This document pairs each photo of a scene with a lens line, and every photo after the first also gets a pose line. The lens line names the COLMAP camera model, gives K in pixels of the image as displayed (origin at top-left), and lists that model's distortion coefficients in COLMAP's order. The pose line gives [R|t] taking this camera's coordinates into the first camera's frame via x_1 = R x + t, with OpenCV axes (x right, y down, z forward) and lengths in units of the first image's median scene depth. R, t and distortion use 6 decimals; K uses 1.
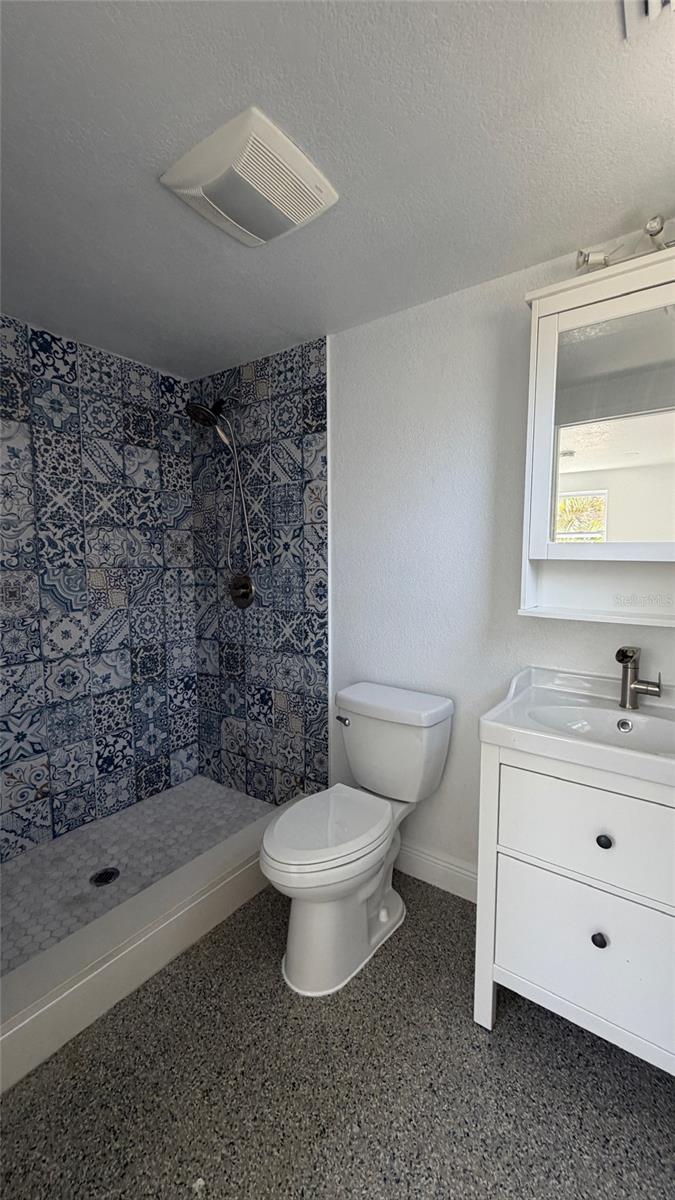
lens RADIAL K [[478.5, 0, 338.2], [0, 478.5, 596.2], [0, 0, 1]] dist [-0.000591, 0.000436]
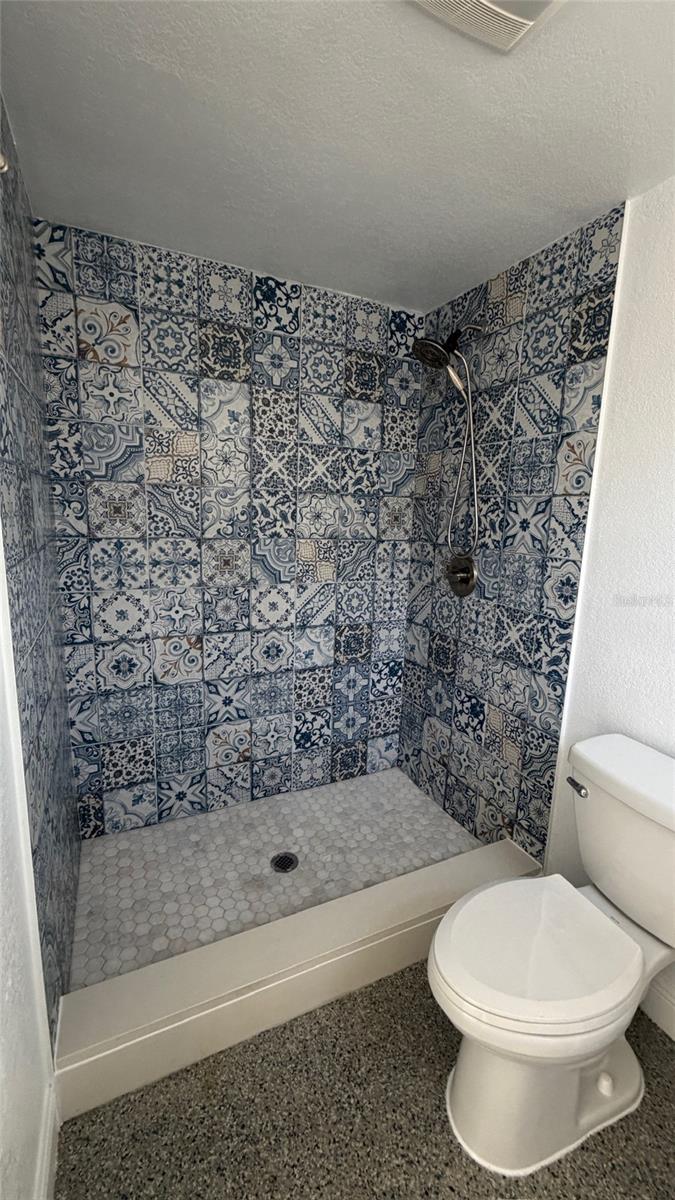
lens RADIAL K [[478.5, 0, 338.2], [0, 478.5, 596.2], [0, 0, 1]] dist [-0.000591, 0.000436]
pose [[0.878721, 0.116571, -0.462883, -0.004774], [-0.073103, 0.991147, 0.110830, -0.054258], [0.471705, -0.063550, 0.879463, 0.196223]]
